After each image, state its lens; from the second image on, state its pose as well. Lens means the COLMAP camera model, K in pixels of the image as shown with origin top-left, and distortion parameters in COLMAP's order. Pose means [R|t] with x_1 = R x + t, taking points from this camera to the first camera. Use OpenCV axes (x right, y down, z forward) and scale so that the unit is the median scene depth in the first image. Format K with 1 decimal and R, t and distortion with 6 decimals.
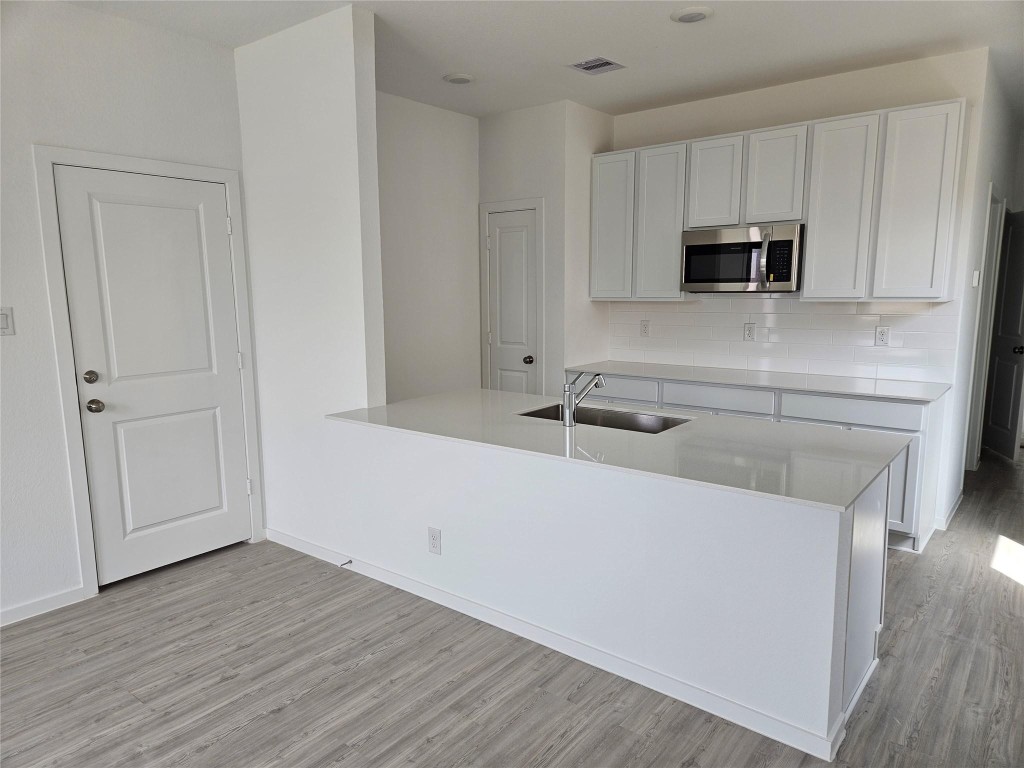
lens RADIAL K [[682.5, 0, 511.6], [0, 682.5, 384.4], [0, 0, 1]] dist [0.002182, 0.000058]
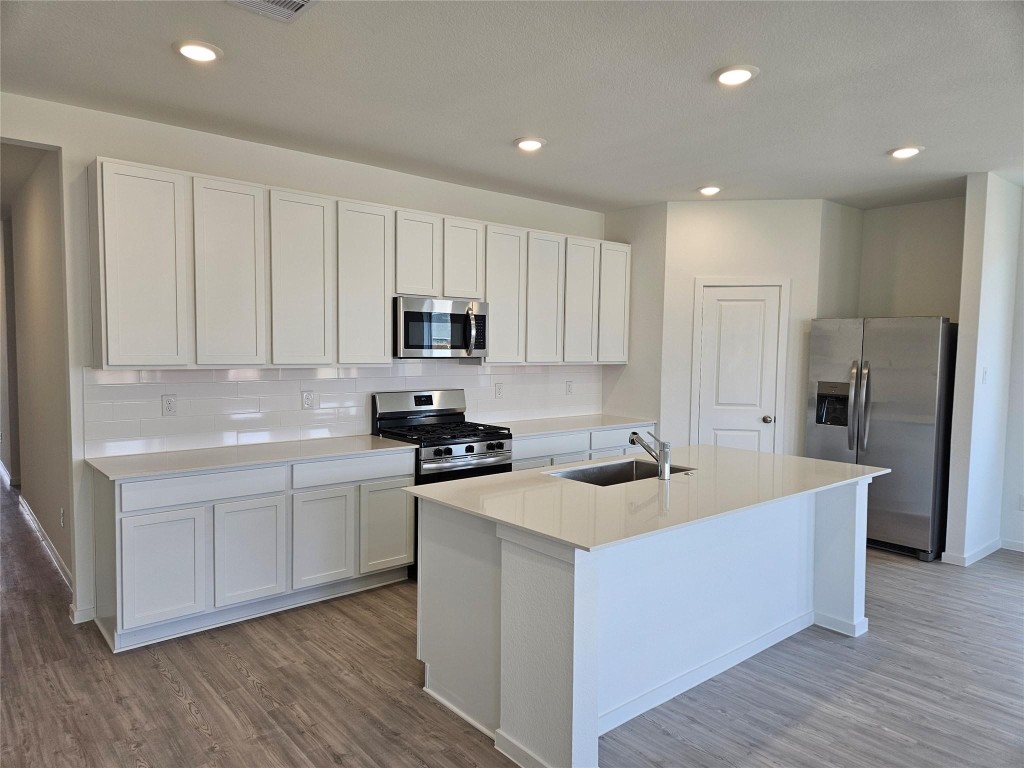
lens RADIAL K [[682.5, 0, 512.2], [0, 682.5, 385.6], [0, 0, 1]] dist [0.002182, 0.000058]
pose [[0.177412, -0.039288, 0.983352, -0.708216], [0.135192, 0.990703, 0.015191, -0.090179], [-0.974807, 0.130247, 0.181074, 0.681317]]
